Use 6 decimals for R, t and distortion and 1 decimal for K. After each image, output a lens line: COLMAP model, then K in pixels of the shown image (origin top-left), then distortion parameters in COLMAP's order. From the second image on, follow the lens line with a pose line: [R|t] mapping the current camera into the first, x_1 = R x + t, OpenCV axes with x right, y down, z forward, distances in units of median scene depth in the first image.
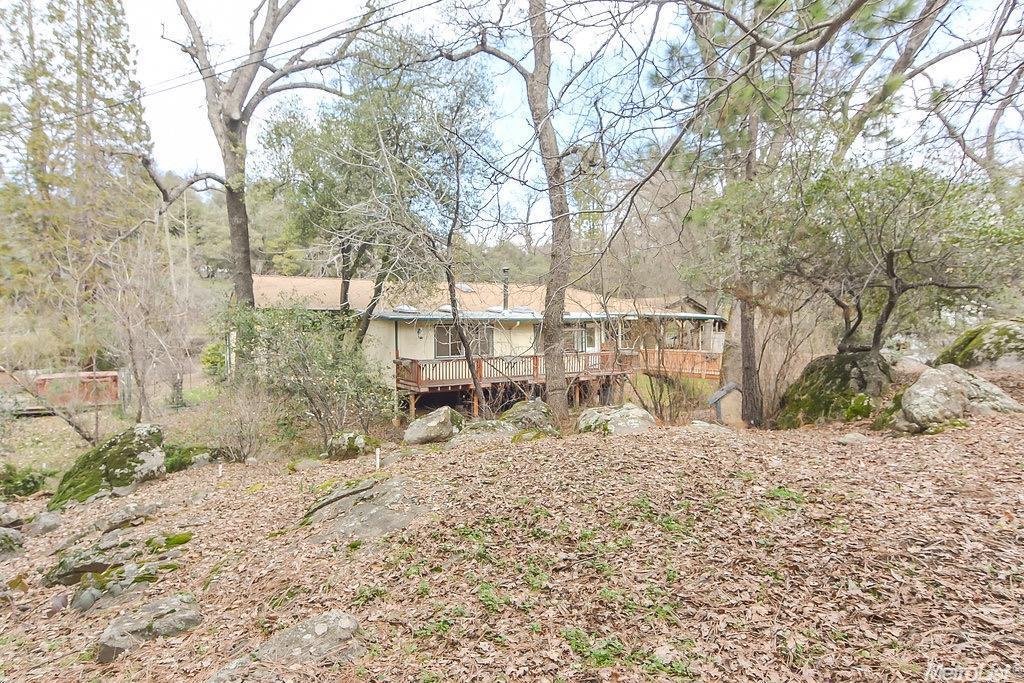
lens RADIAL K [[545.2, 0, 512.5], [0, 545.2, 342.5], [0, 0, 1]] dist [0.004806, 0.003359]
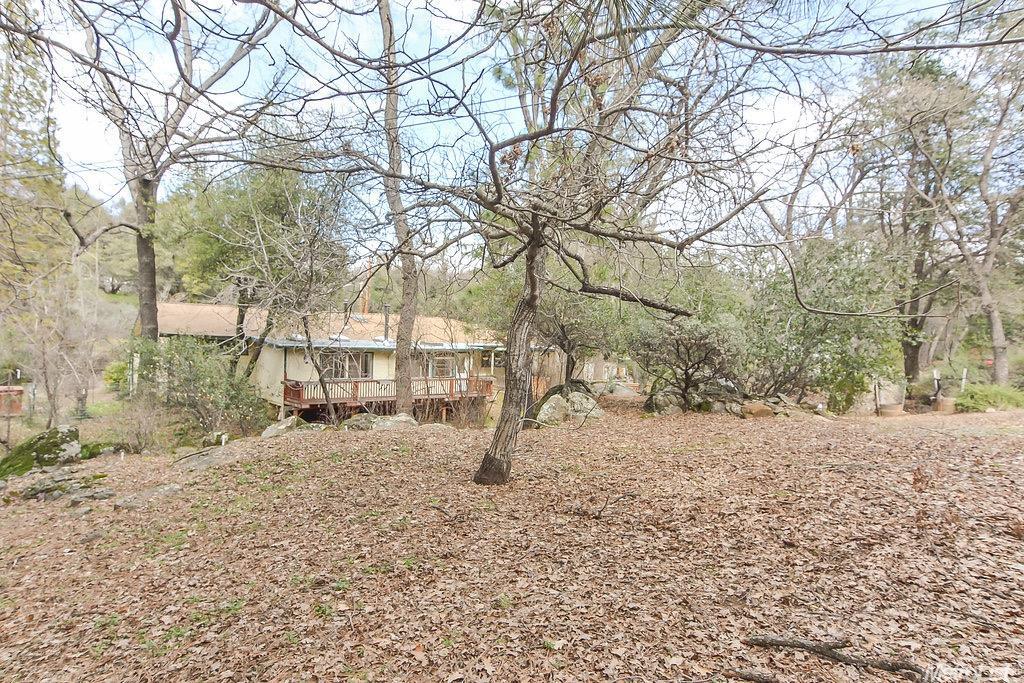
lens RADIAL K [[545.2, 0, 511.6], [0, 545.2, 341.6], [0, 0, 1]] dist [0.004806, 0.003359]
pose [[0.991312, 0.030056, 0.128055, 0.138248], [-0.024793, 0.998789, -0.042495, -0.017127], [-0.129177, 0.038951, 0.990856, -0.274135]]
